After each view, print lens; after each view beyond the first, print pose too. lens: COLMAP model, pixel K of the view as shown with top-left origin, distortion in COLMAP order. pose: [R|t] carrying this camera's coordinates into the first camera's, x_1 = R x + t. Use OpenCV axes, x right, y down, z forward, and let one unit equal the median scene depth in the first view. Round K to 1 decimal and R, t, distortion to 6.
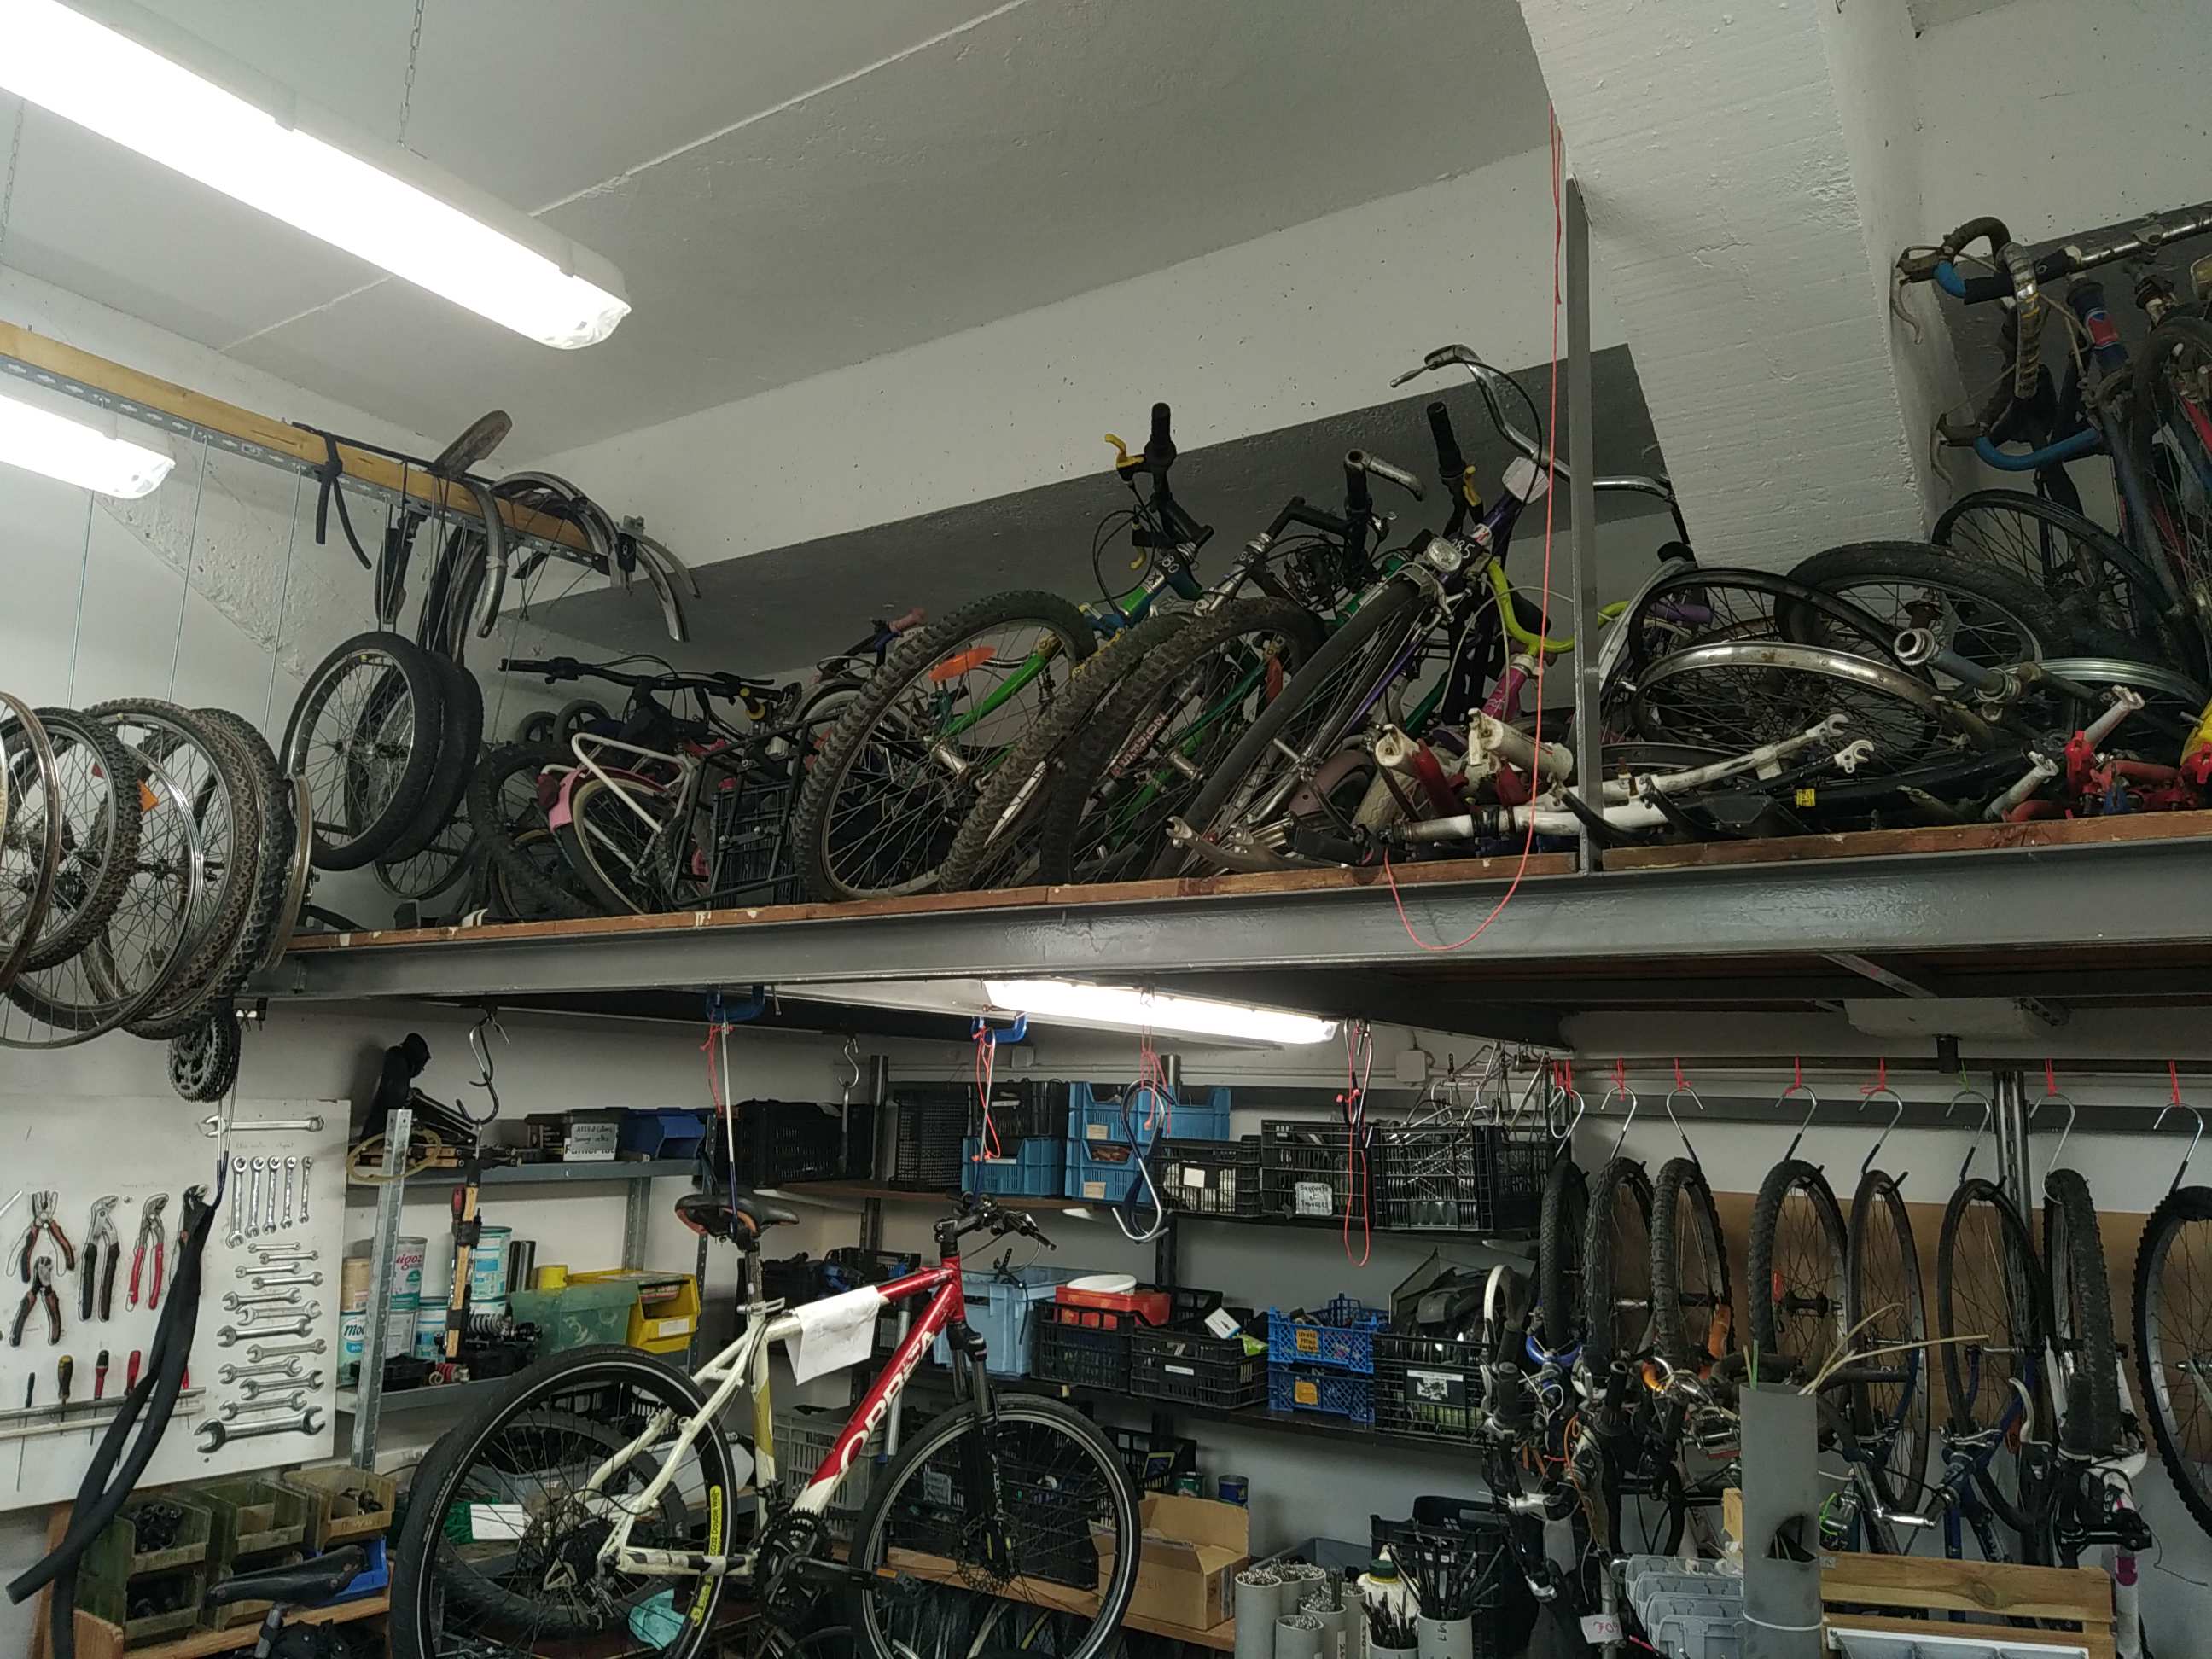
lens RADIAL K [[1647.8, 0, 1104.7], [0, 1647.8, 825.2], [0, 0, 1]] dist [0.046766, -0.050226]
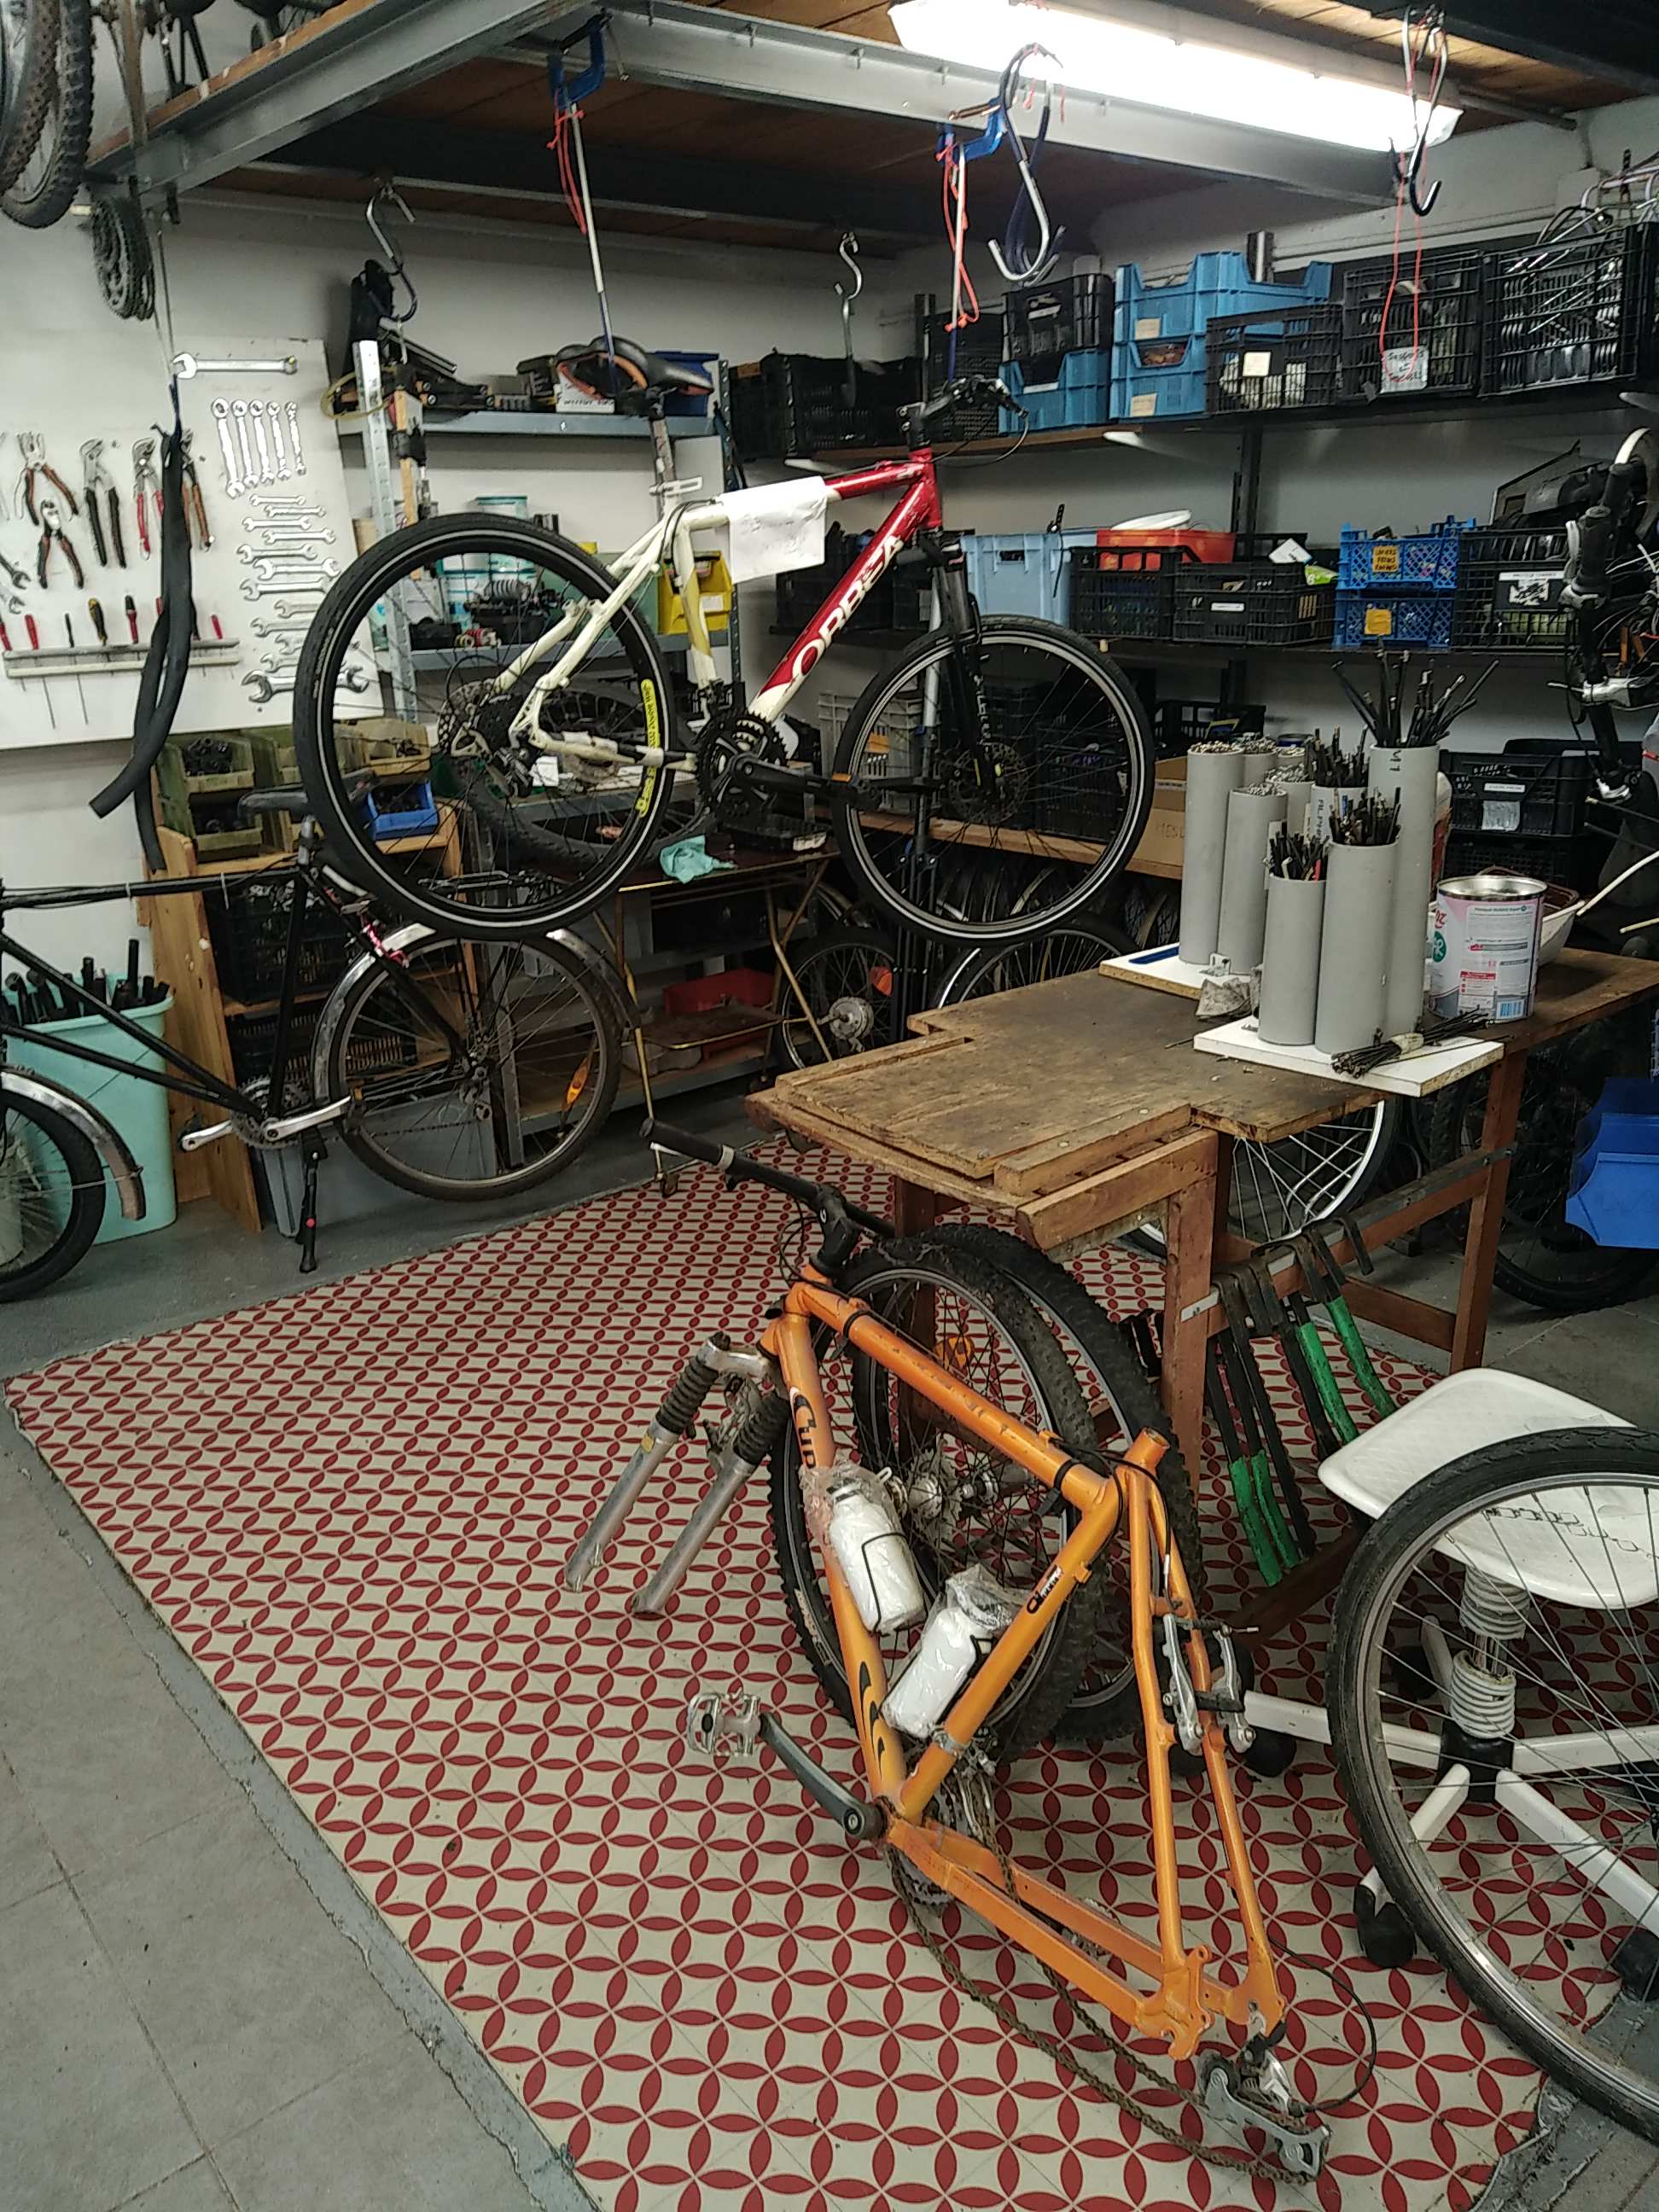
lens RADIAL K [[1626.1, 0, 826.7], [0, 1626.1, 1106.2], [0, 0, 1]] dist [0.123172, -0.177863]
pose [[0.954485, 0.046659, -0.294587, 0.121301], [0.099352, 0.881542, 0.461533, 0.153538], [0.281225, -0.469794, 0.836783, 0.107448]]
